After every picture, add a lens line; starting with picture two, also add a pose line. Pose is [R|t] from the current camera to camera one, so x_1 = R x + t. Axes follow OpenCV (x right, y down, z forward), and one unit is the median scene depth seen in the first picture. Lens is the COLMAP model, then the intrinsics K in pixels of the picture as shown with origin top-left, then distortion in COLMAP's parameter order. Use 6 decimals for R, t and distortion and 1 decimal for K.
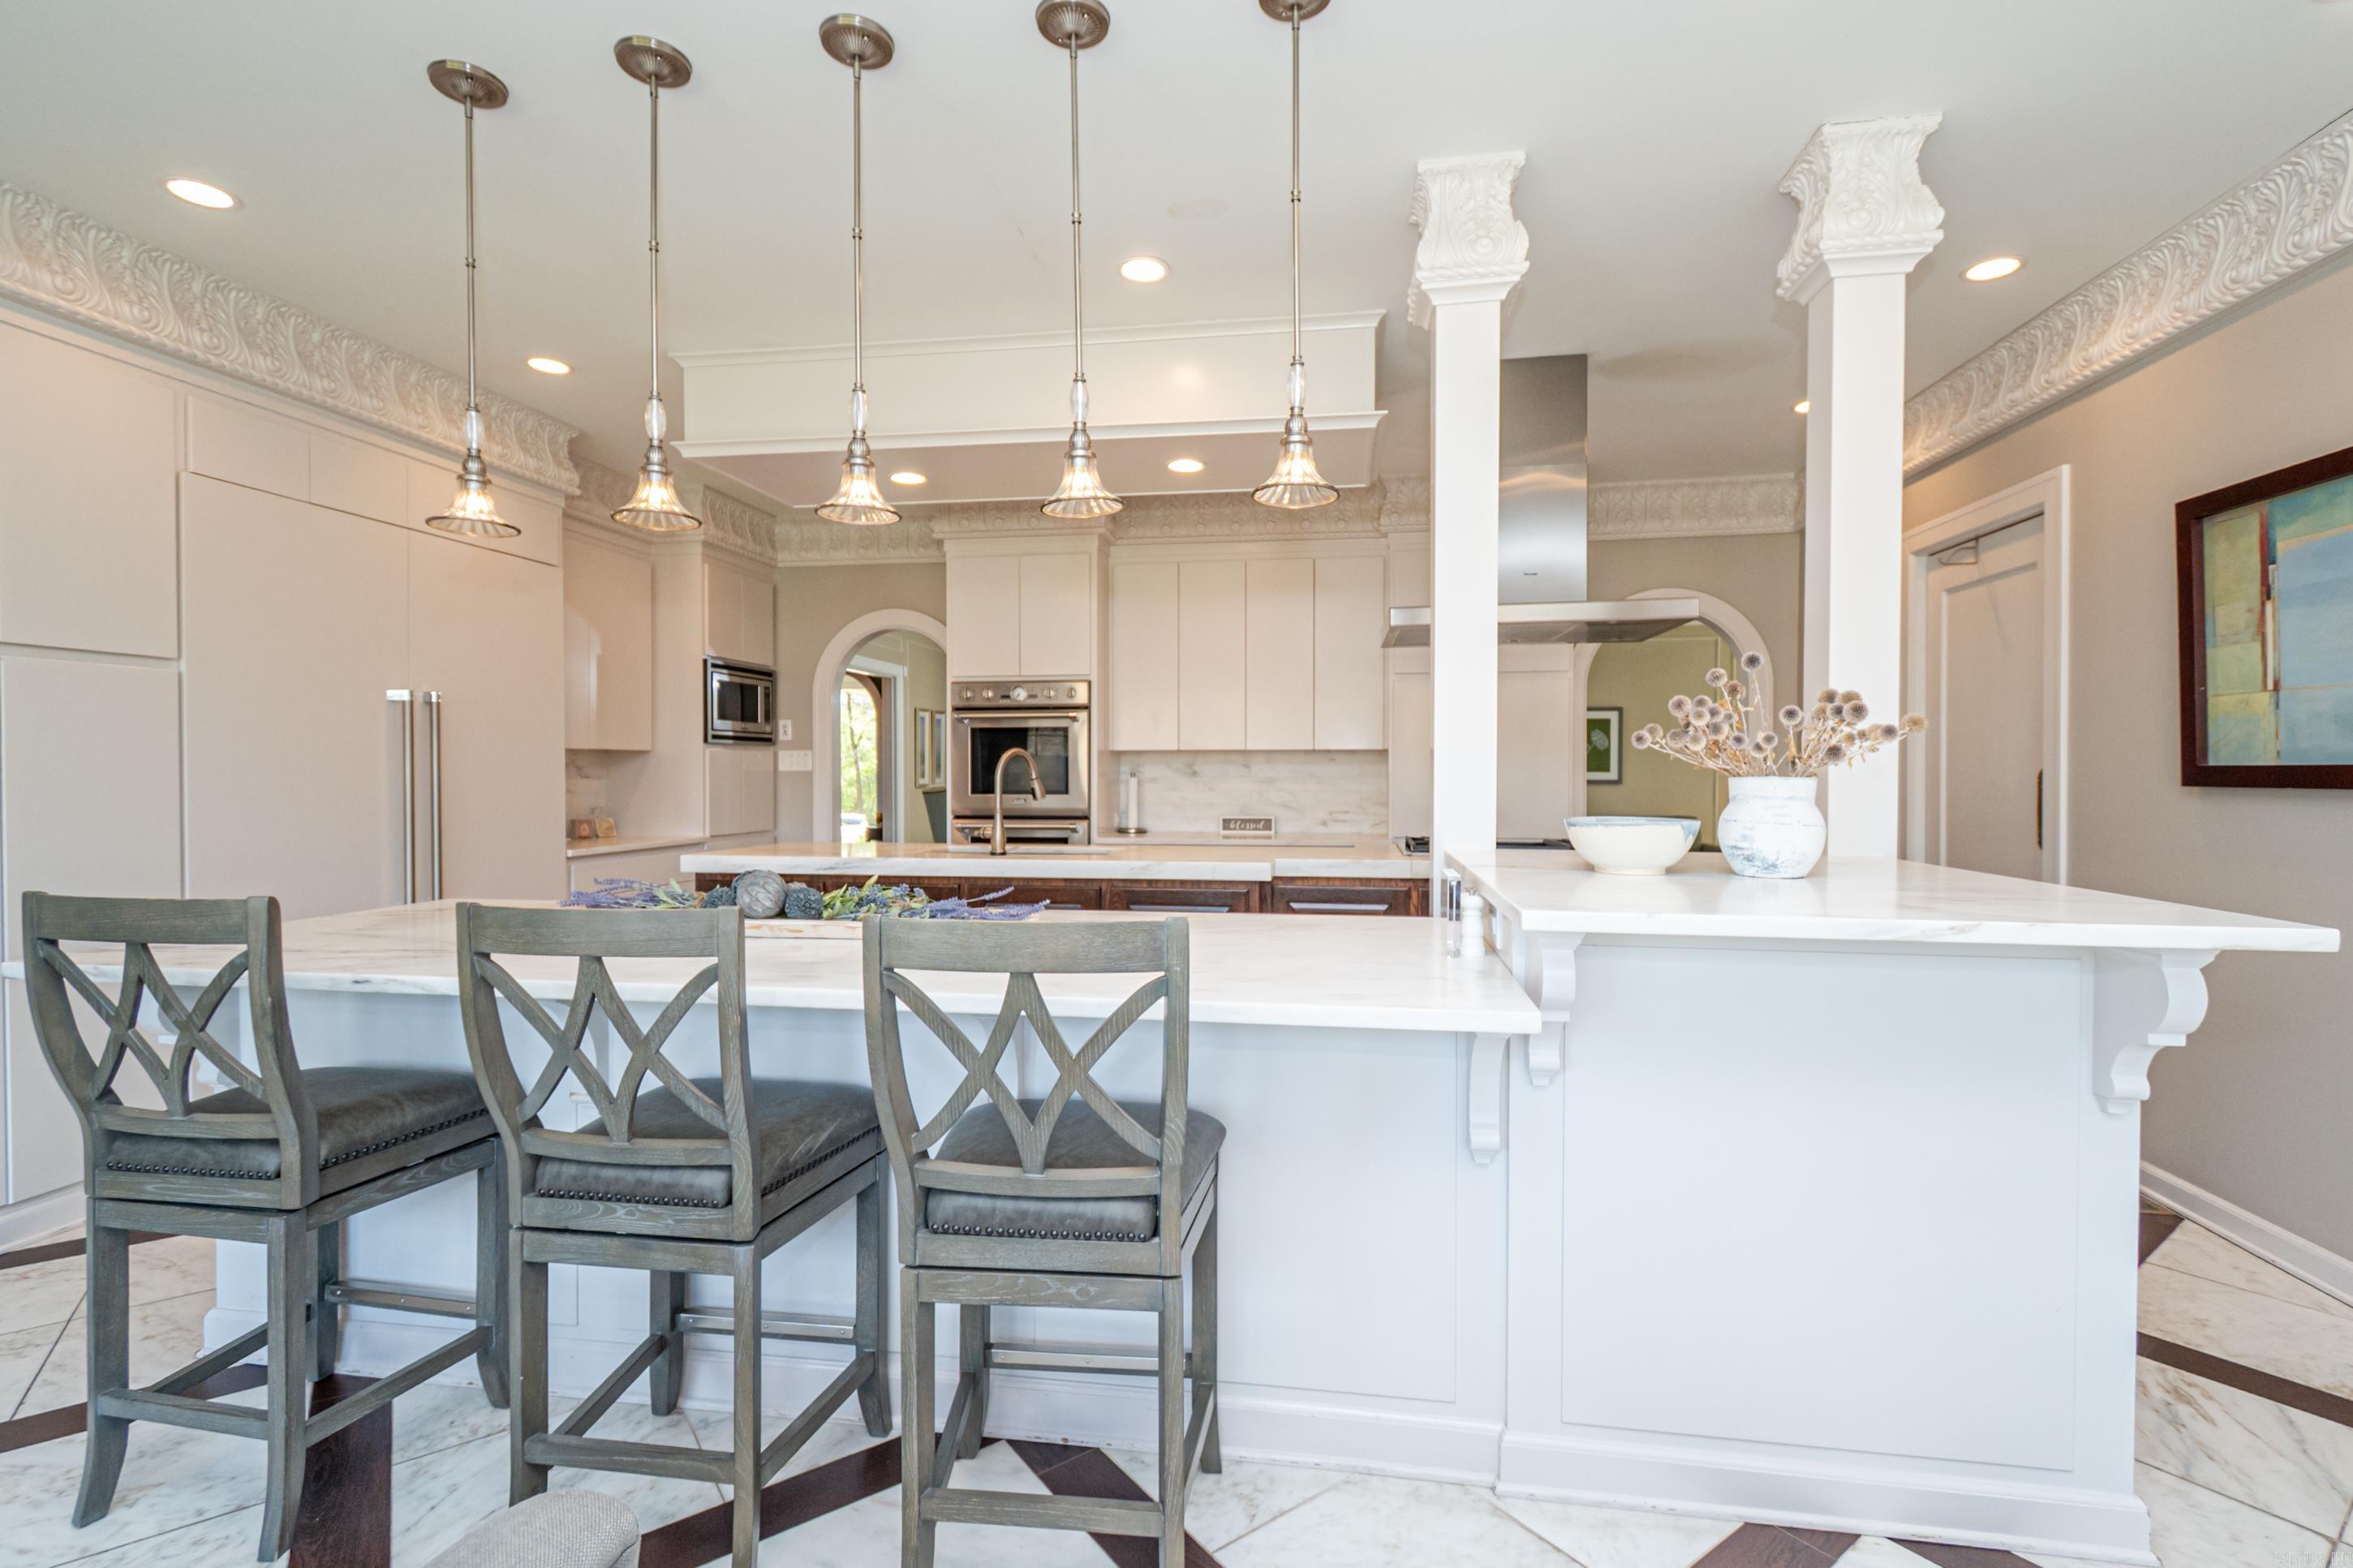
lens RADIAL K [[1057.8, 0, 1184.8], [0, 1057.8, 779.3], [0, 0, 1]] dist [0.013083, -0.005737]
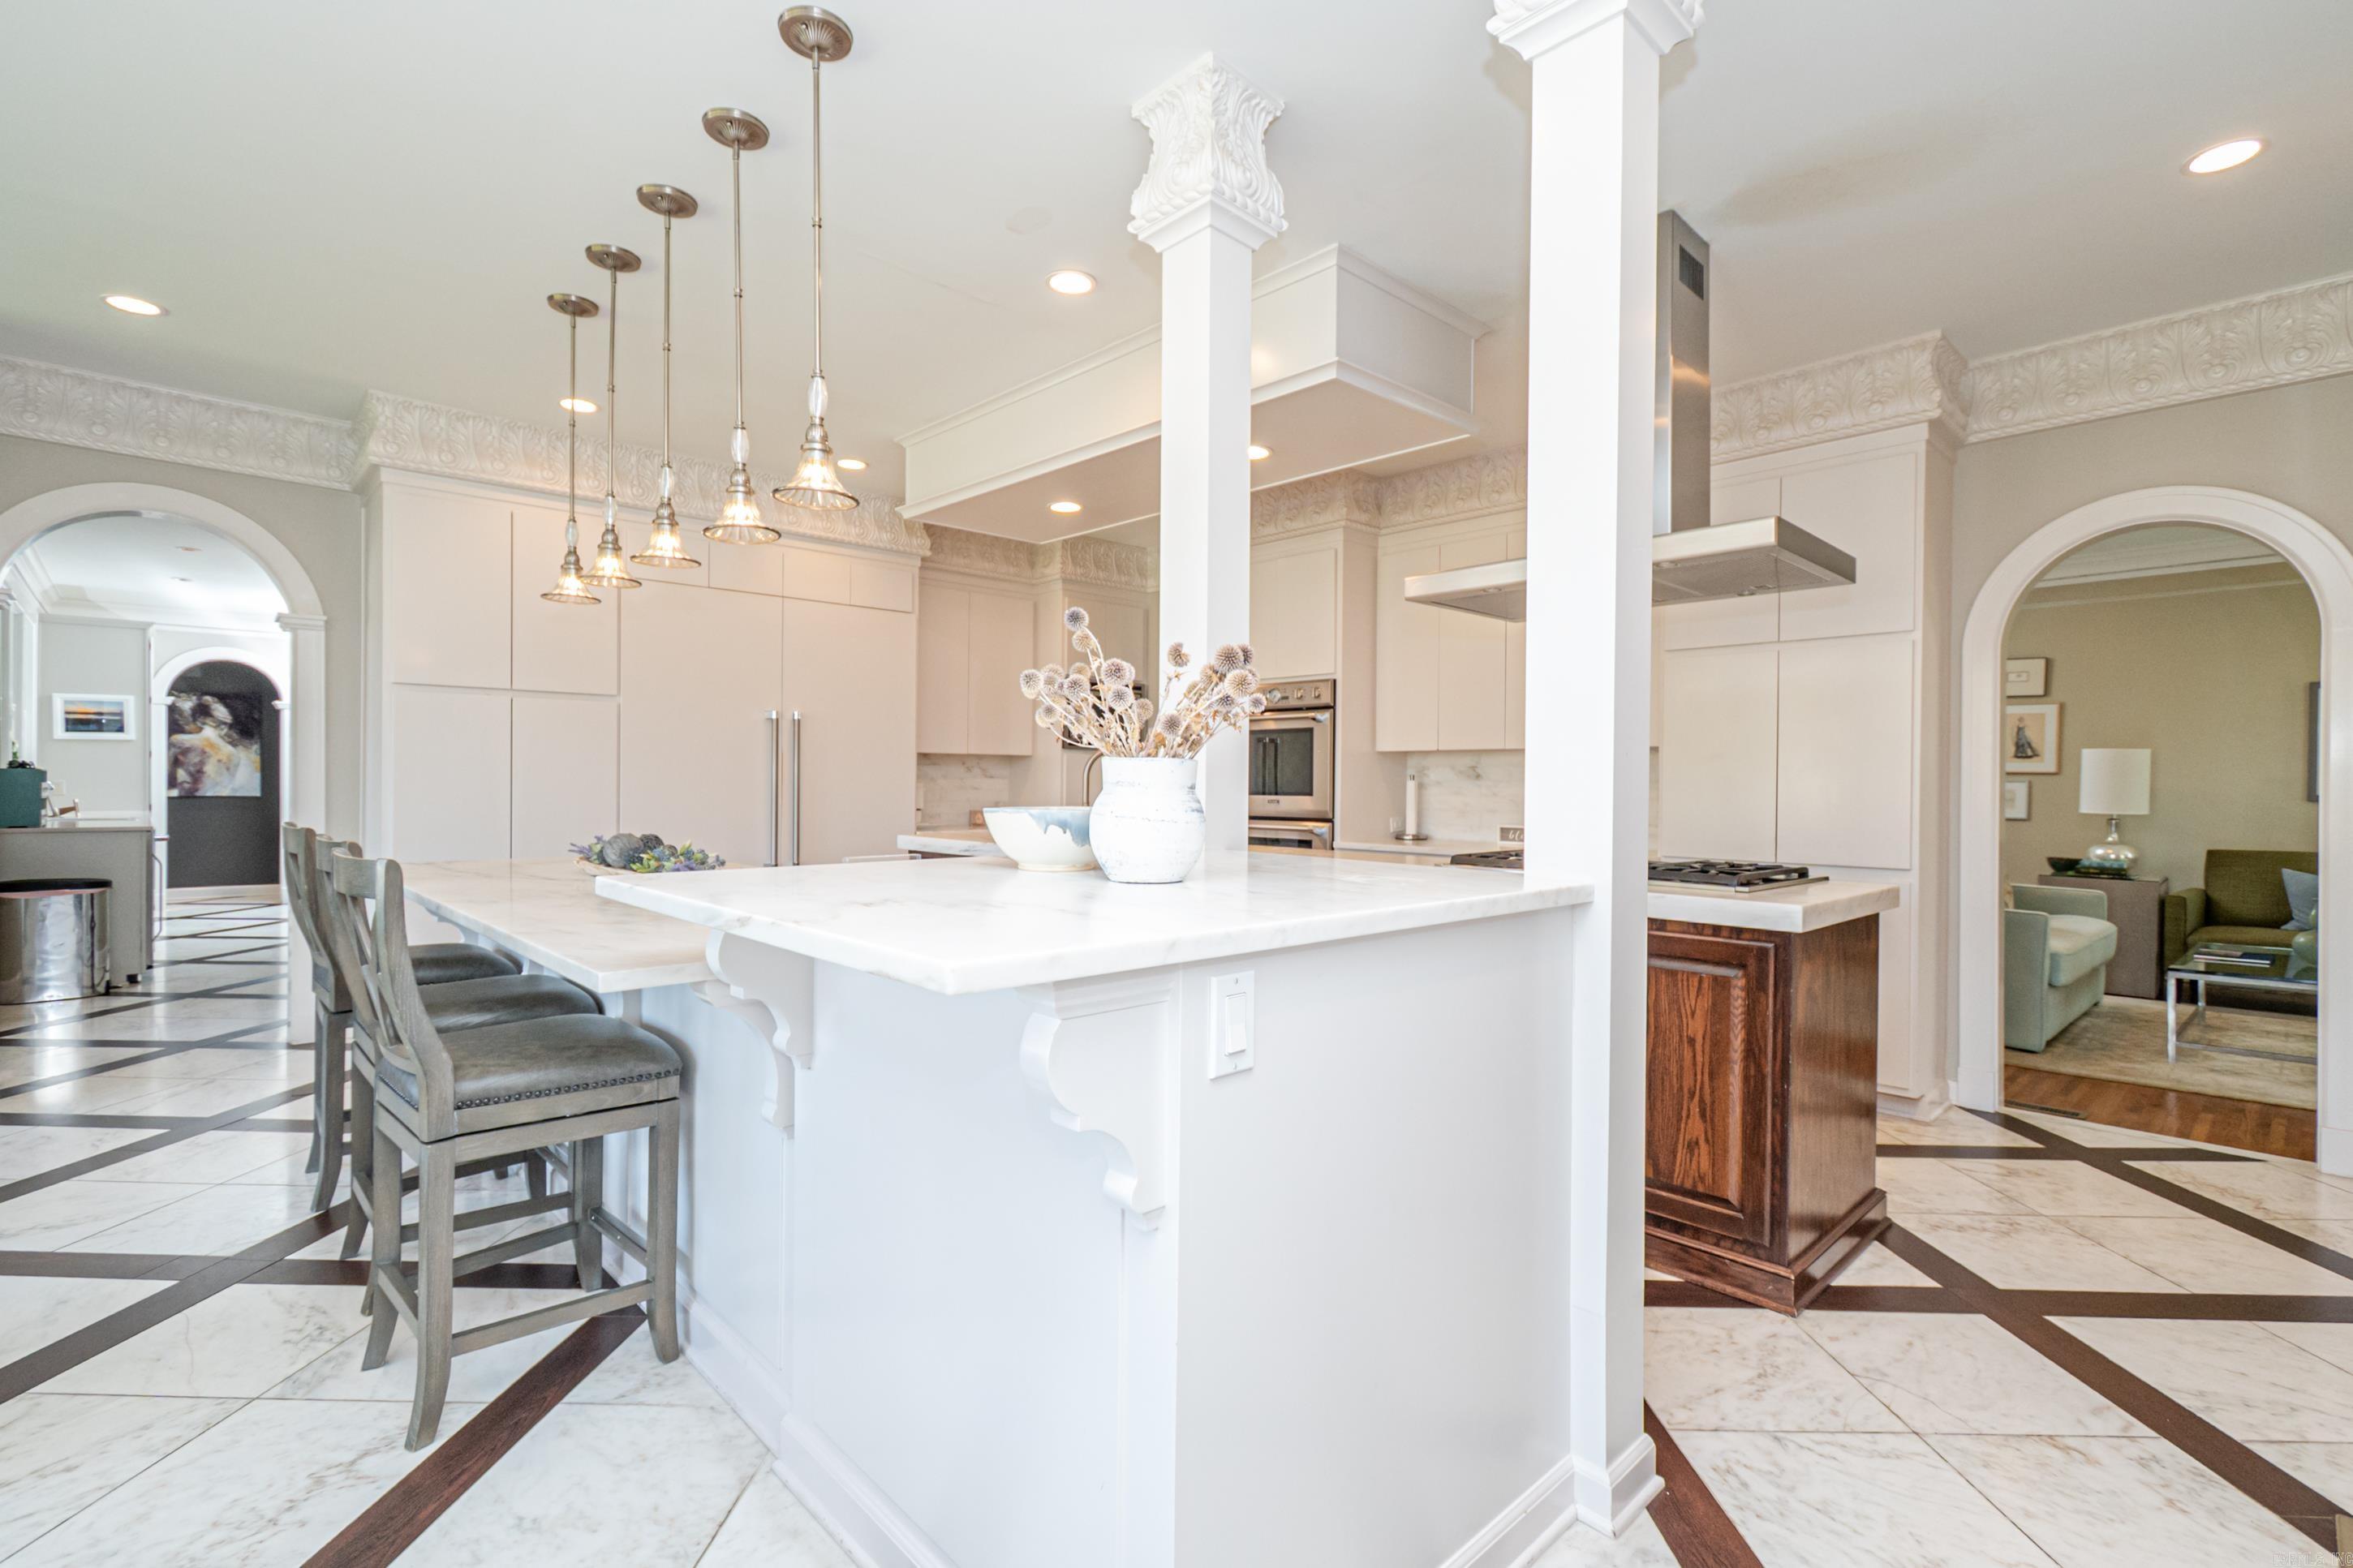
lens RADIAL K [[1057.8, 0, 1181.7], [0, 1057.8, 796.3], [0, 0, 1]] dist [0.013083, -0.005737]
pose [[0.793196, 0.017813, -0.608706, 0.396114], [-0.014241, 0.999841, 0.010701, 0.005532], [0.608800, 0.000181, 0.793324, 0.141626]]
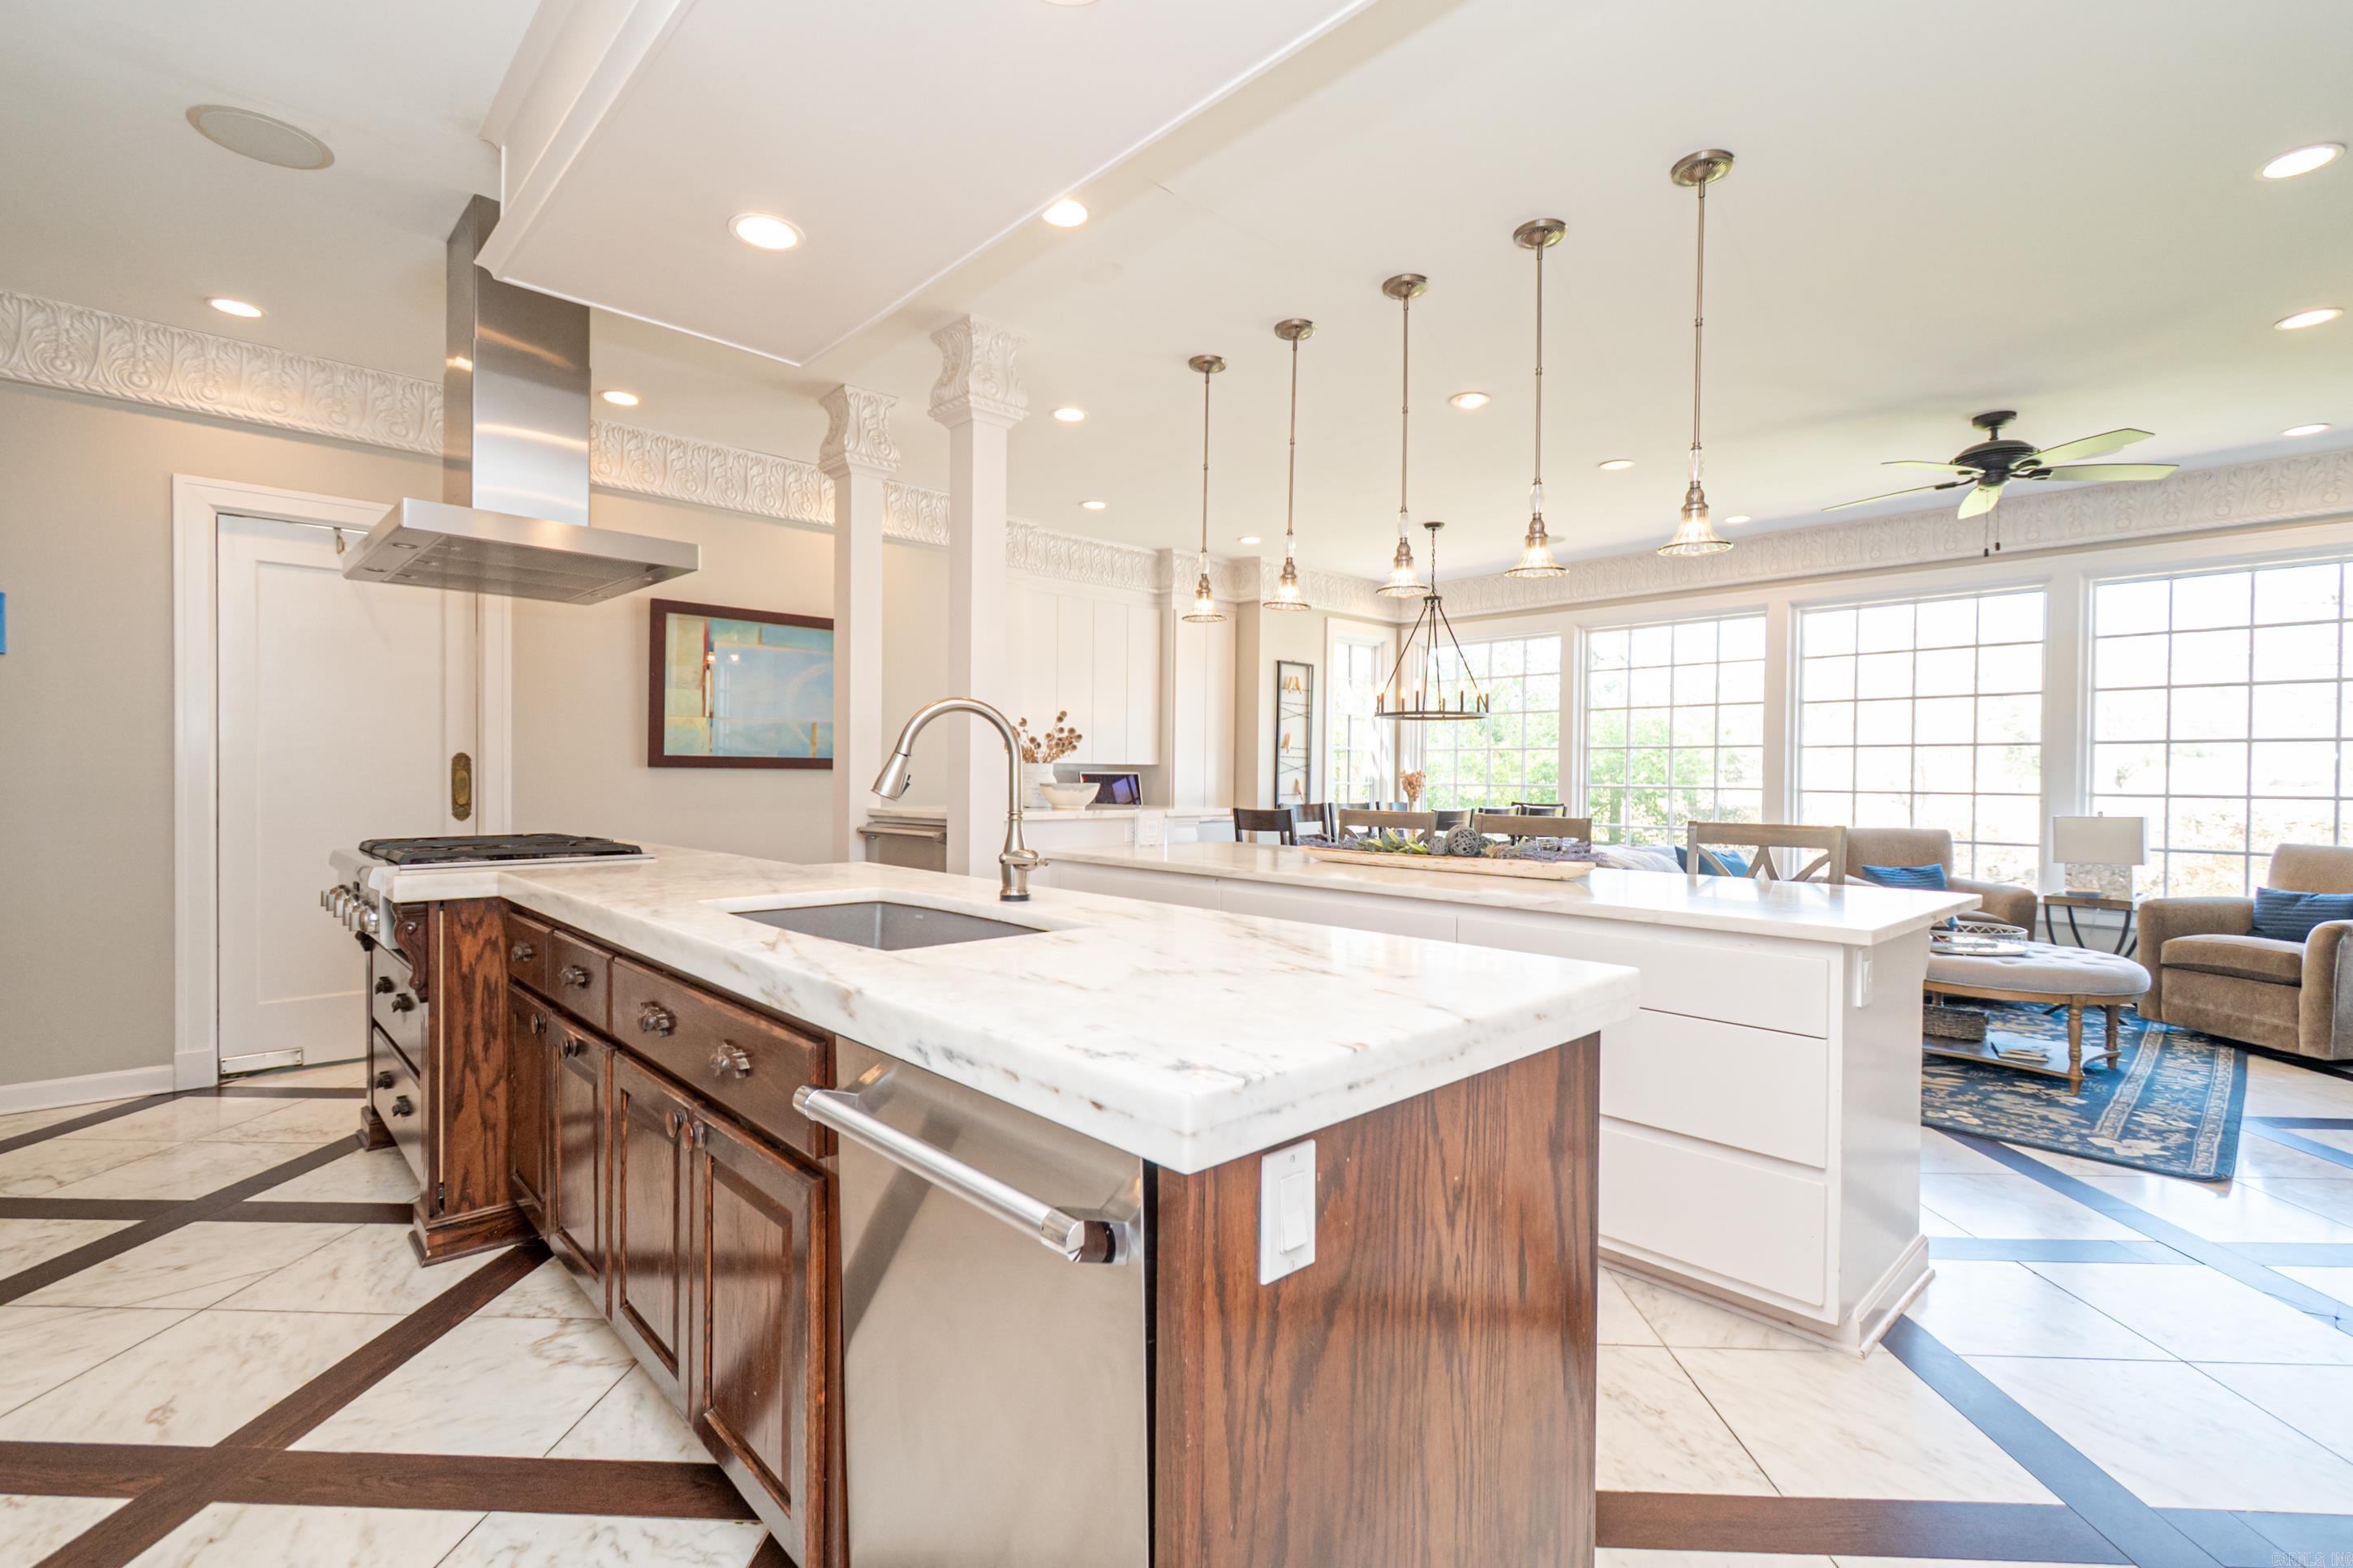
lens RADIAL K [[1057.8, 0, 1173.7], [0, 1057.8, 788.1], [0, 0, 1]] dist [0.013083, -0.005737]
pose [[-0.785932, -0.013487, 0.618166, -0.396015], [-0.005526, 0.999875, 0.014789, 0.005168], [-0.618288, 0.008207, -0.785909, 0.972931]]
